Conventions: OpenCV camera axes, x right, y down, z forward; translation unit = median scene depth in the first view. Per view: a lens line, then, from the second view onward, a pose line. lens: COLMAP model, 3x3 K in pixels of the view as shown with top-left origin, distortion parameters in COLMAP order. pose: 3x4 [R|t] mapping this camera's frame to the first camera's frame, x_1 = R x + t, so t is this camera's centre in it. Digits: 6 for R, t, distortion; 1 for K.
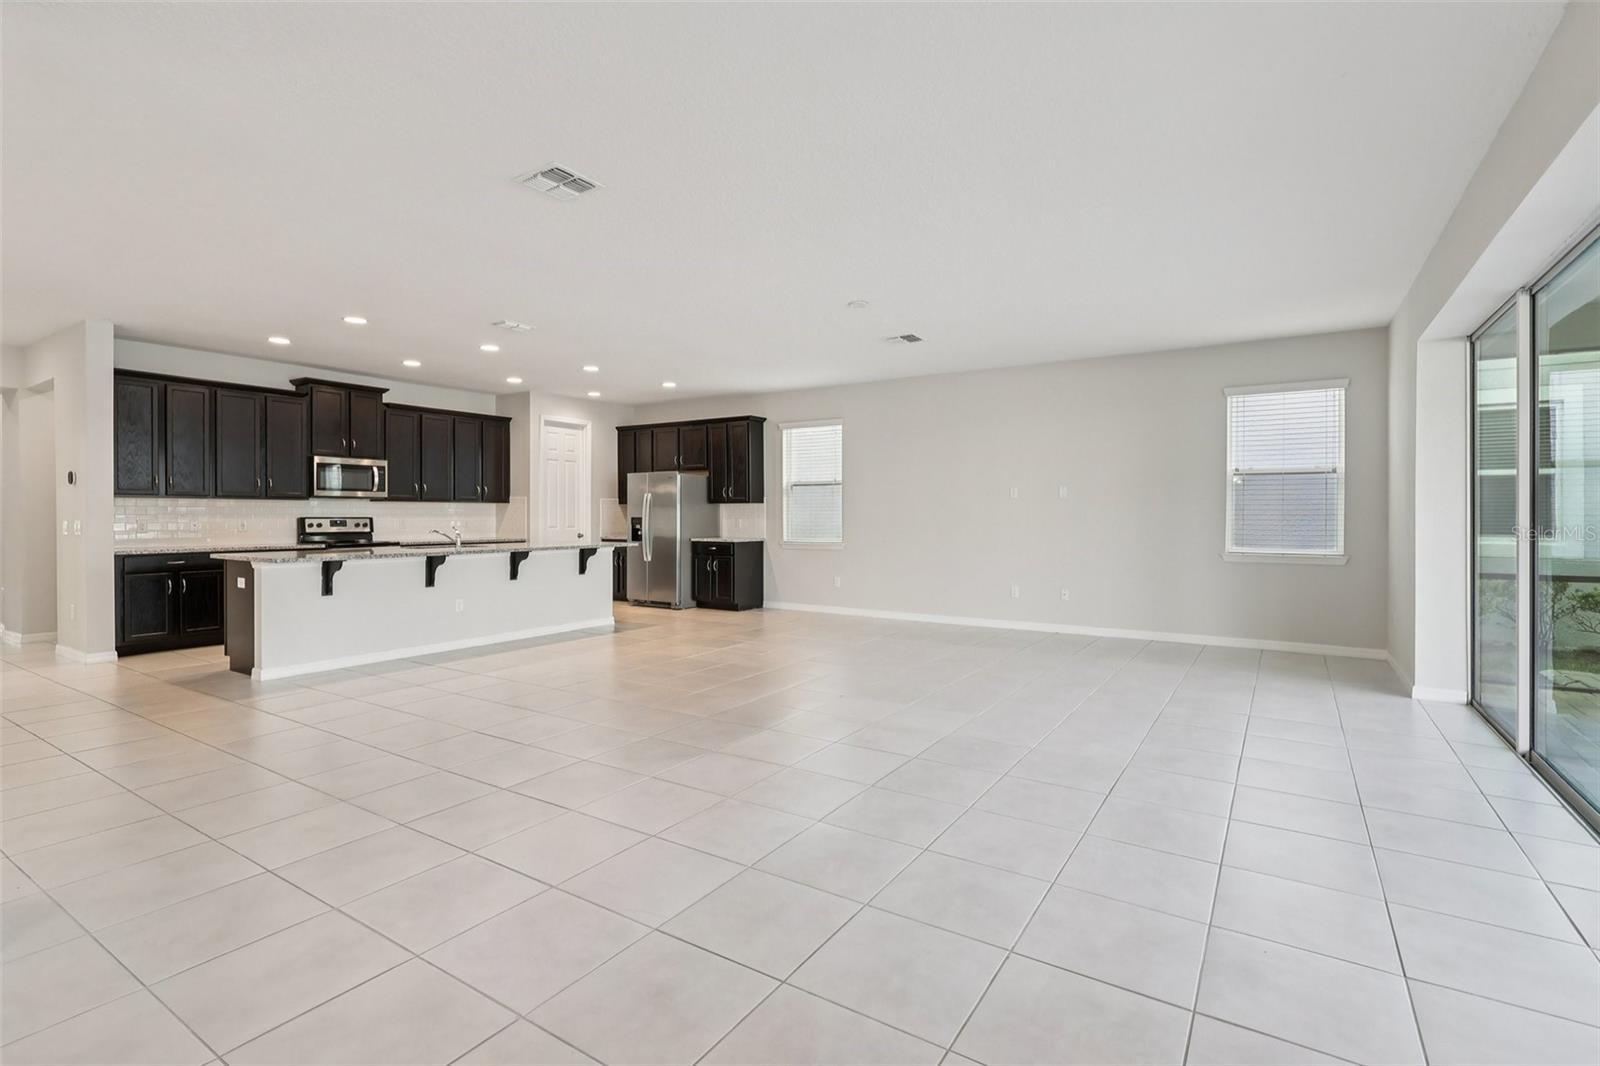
lens RADIAL K [[751.1, 0, 814.2], [0, 751.1, 520.1], [0, 0, 1]] dist [-0.002931, 0.000108]
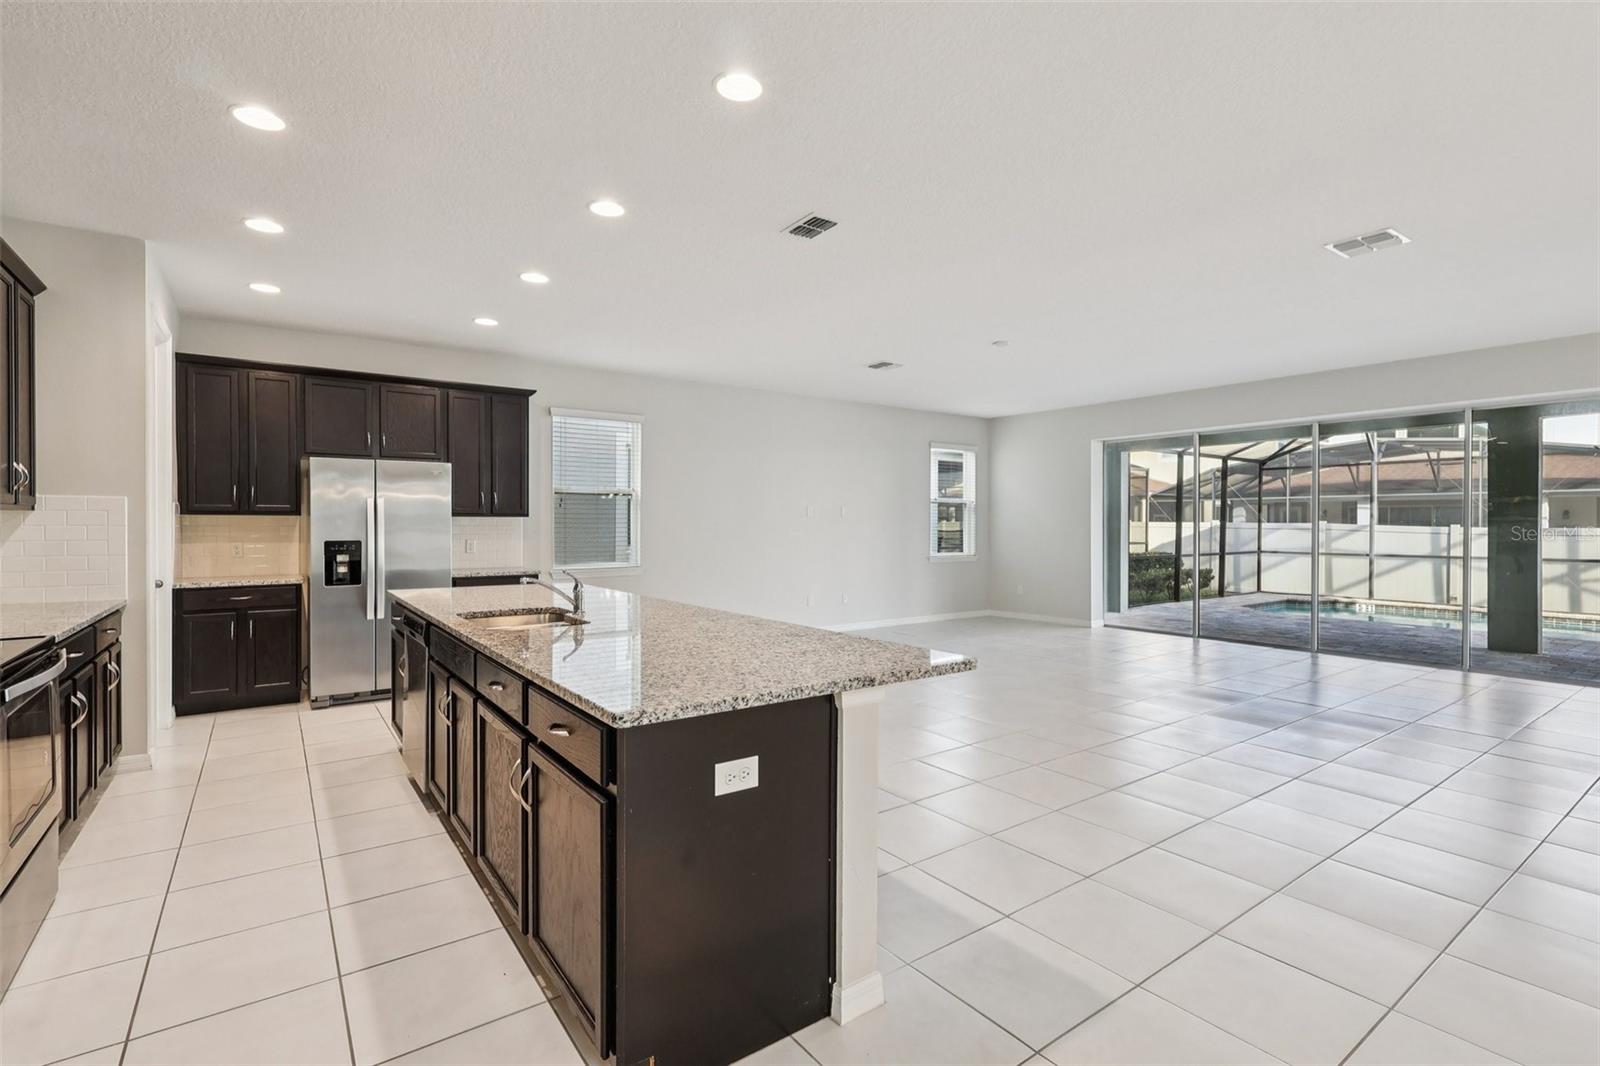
lens RADIAL K [[751.1, 0, 812.9], [0, 751.1, 530.2], [0, 0, 1]] dist [-0.002931, 0.000108]
pose [[0.377283, -0.012578, 0.926013, -0.711485], [0.006348, 0.999919, 0.010996, -0.015232], [-0.926076, 0.001730, 0.377332, 0.571073]]
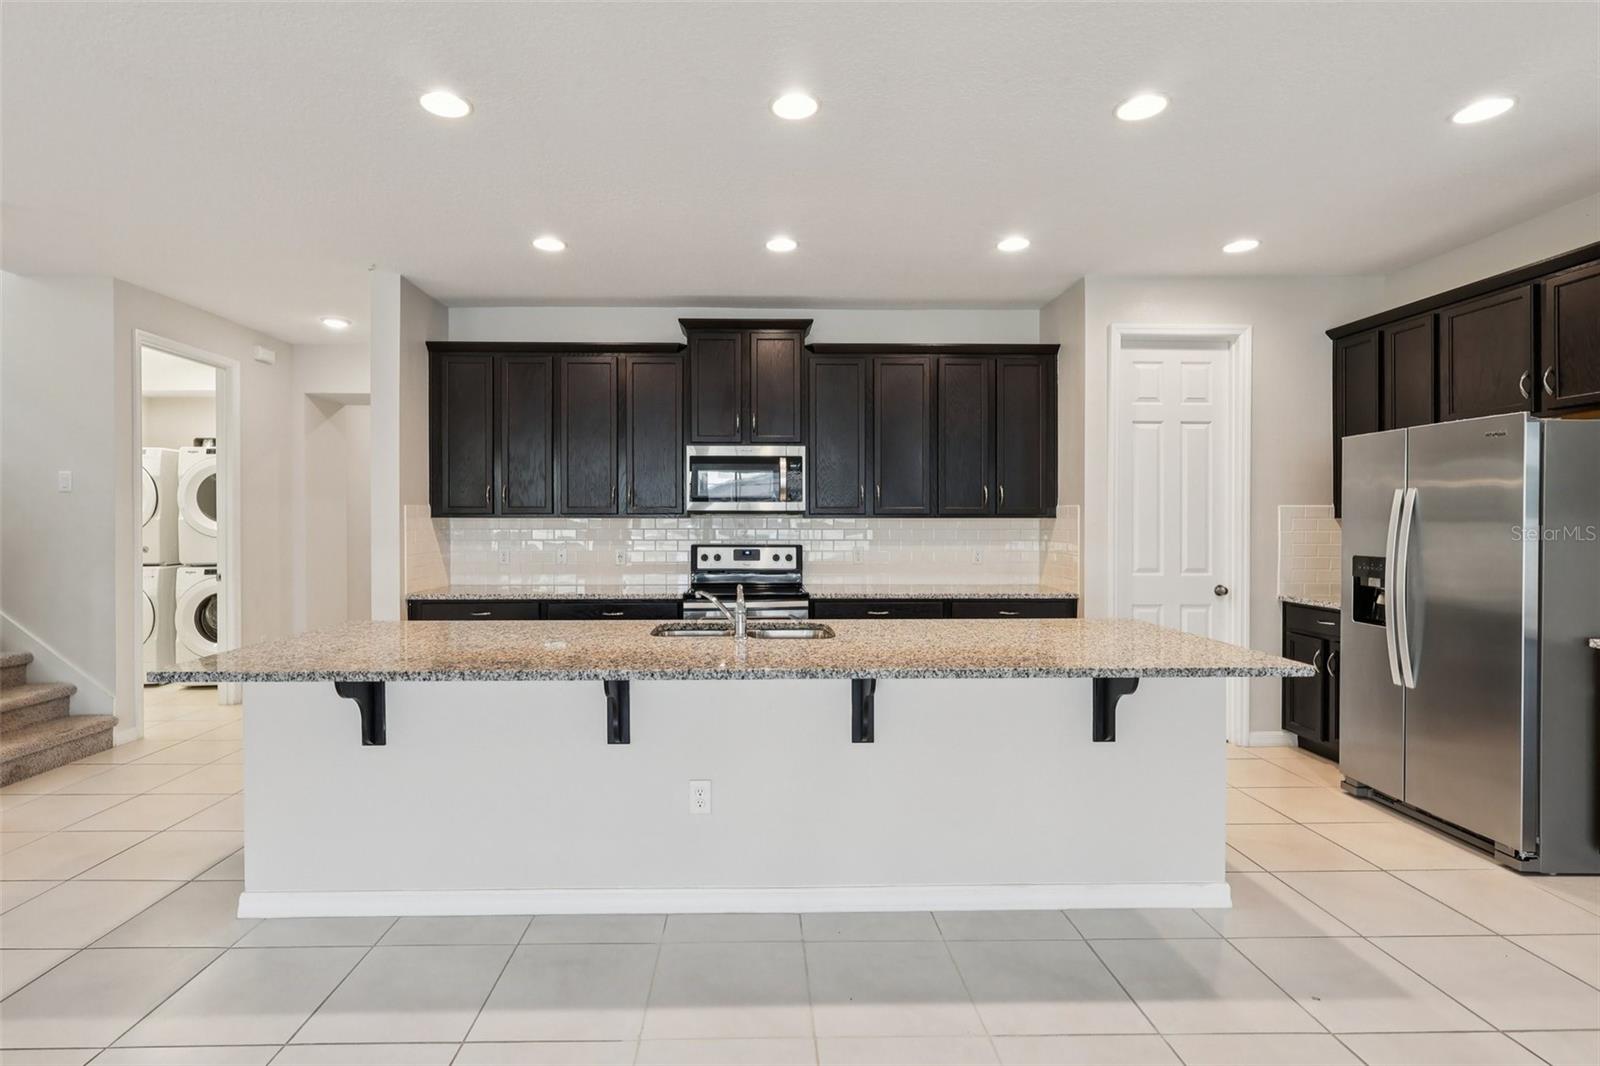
lens RADIAL K [[751.1, 0, 764.6], [0, 751.1, 525.2], [0, 0, 1]] dist [-0.002931, 0.000108]
pose [[0.545914, 0.005182, -0.837825, -0.110944], [-0.004461, 0.999985, 0.003278, -0.021210], [0.837829, 0.001948, 0.545929, 0.662893]]
